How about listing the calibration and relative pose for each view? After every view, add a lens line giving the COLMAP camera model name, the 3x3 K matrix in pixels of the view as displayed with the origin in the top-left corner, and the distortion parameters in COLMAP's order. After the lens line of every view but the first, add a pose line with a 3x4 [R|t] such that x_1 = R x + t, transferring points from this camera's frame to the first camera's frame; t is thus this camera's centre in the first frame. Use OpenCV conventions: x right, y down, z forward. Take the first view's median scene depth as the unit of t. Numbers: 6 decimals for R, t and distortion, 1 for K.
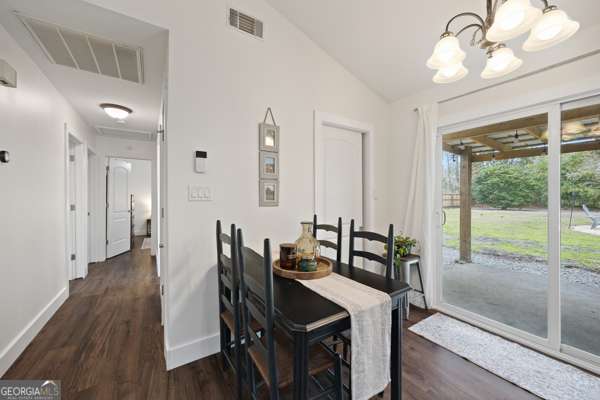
lens RADIAL K [[232.2, 0, 301.4], [0, 232.2, 202.1], [0, 0, 1]] dist [0.001570, 0.000289]
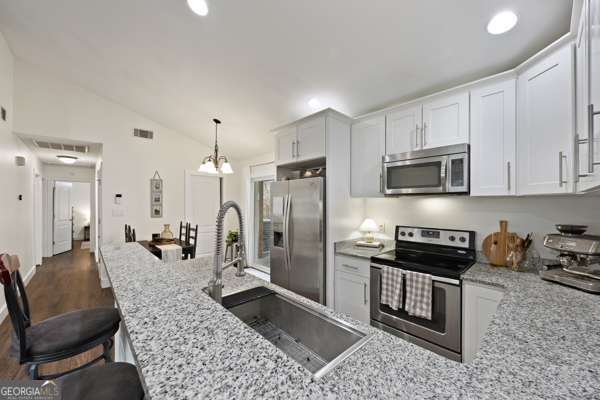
lens RADIAL K [[232.2, 0, 301.4], [0, 232.2, 202.1], [0, 0, 1]] dist [0.001570, 0.000289]
pose [[0.984912, -0.007427, 0.172895, 0.479765], [0.009578, 0.999887, -0.011610, -0.052144], [-0.172790, 0.013090, 0.984872, -0.793458]]
